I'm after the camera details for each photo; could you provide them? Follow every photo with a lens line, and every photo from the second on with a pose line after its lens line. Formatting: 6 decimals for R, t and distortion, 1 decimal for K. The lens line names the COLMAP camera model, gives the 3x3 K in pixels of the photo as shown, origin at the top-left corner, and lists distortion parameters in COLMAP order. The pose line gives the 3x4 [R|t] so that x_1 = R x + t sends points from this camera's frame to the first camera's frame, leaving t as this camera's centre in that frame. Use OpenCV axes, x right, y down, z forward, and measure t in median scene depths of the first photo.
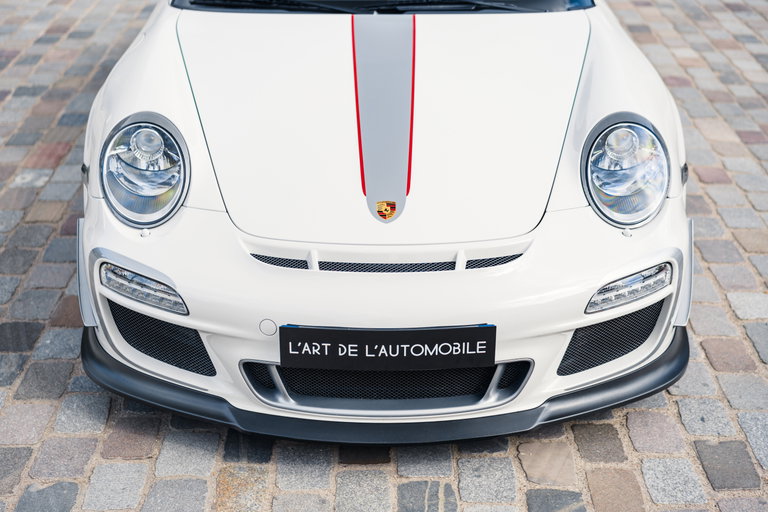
lens RADIAL K [[1212.0, 0, 384.6], [0, 1212.0, 256.7], [0, 0, 1]] dist [0.020470, 0.000000]
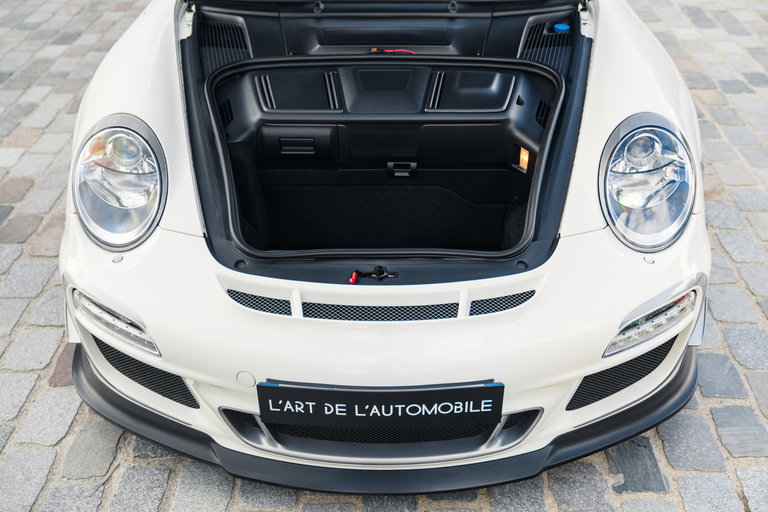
lens RADIAL K [[794.7, 0, 379.4], [0, 794.7, 255.3], [0, 0, 1]] dist [-0.014010, 0.000000]
pose [[0.999588, 0.004301, -0.028392, 0.017398], [0.000610, 0.985314, 0.170750, -0.128399], [0.028709, -0.170697, 0.984905, 0.436075]]
